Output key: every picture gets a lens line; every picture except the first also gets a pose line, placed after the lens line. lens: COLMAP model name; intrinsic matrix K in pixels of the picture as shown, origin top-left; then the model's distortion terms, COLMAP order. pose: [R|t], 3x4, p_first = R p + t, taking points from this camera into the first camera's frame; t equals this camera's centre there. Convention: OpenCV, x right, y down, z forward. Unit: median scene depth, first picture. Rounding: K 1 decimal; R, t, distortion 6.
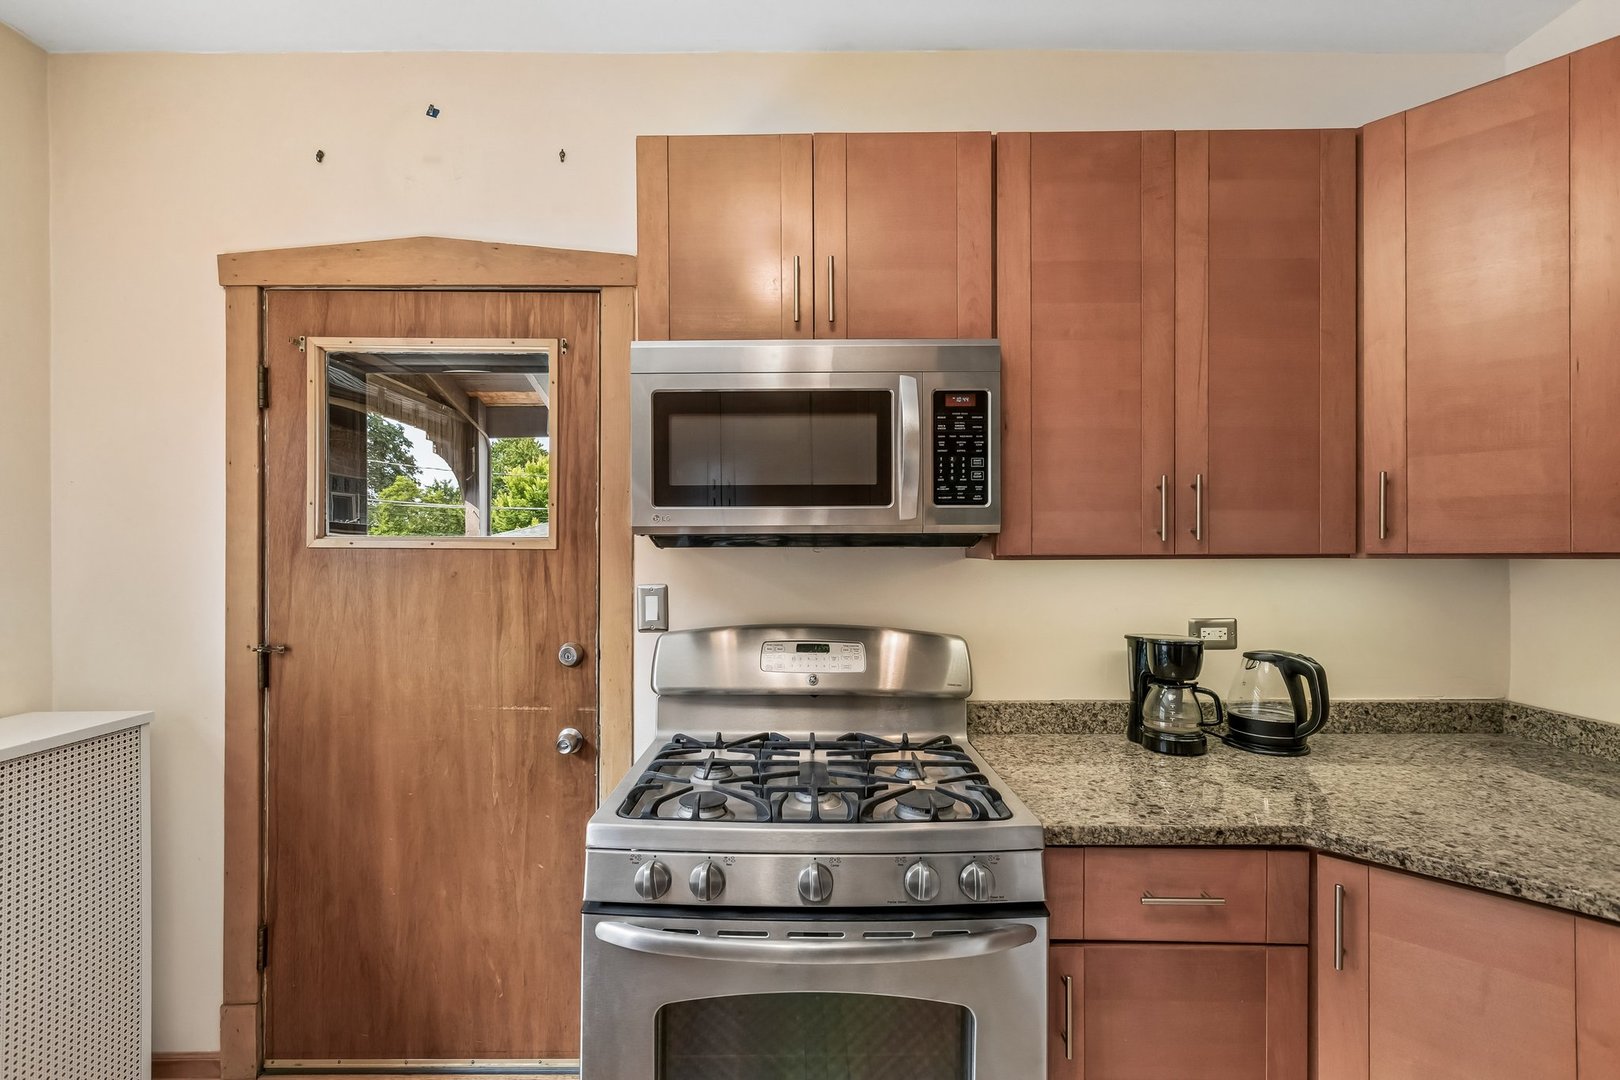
lens RADIAL K [[732.7, 0, 806.0], [0, 732.7, 548.2], [0, 0, 1]] dist [0.001438, -0.000795]
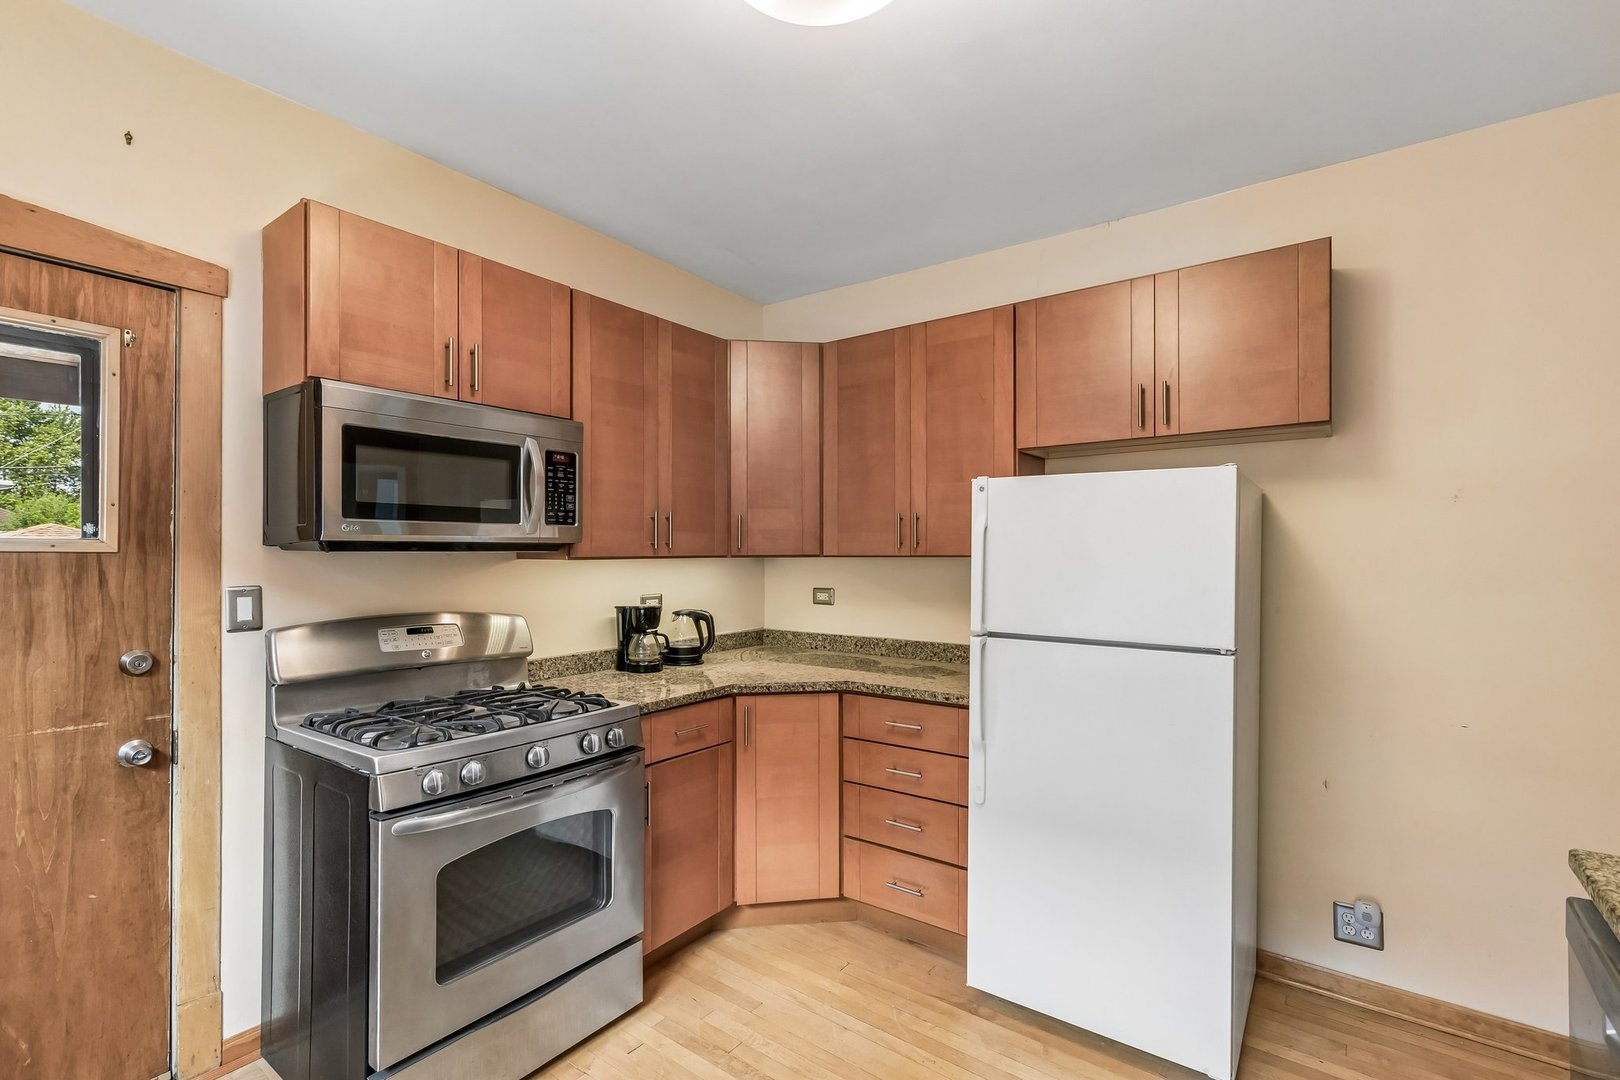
lens RADIAL K [[732.7, 0, 811.3], [0, 732.7, 546.7], [0, 0, 1]] dist [0.001438, -0.000795]
pose [[0.583906, 0.008058, 0.811782, -0.629186], [-0.004045, 0.999967, -0.007017, -0.003119], [-0.811812, 0.000813, 0.583919, -0.292300]]
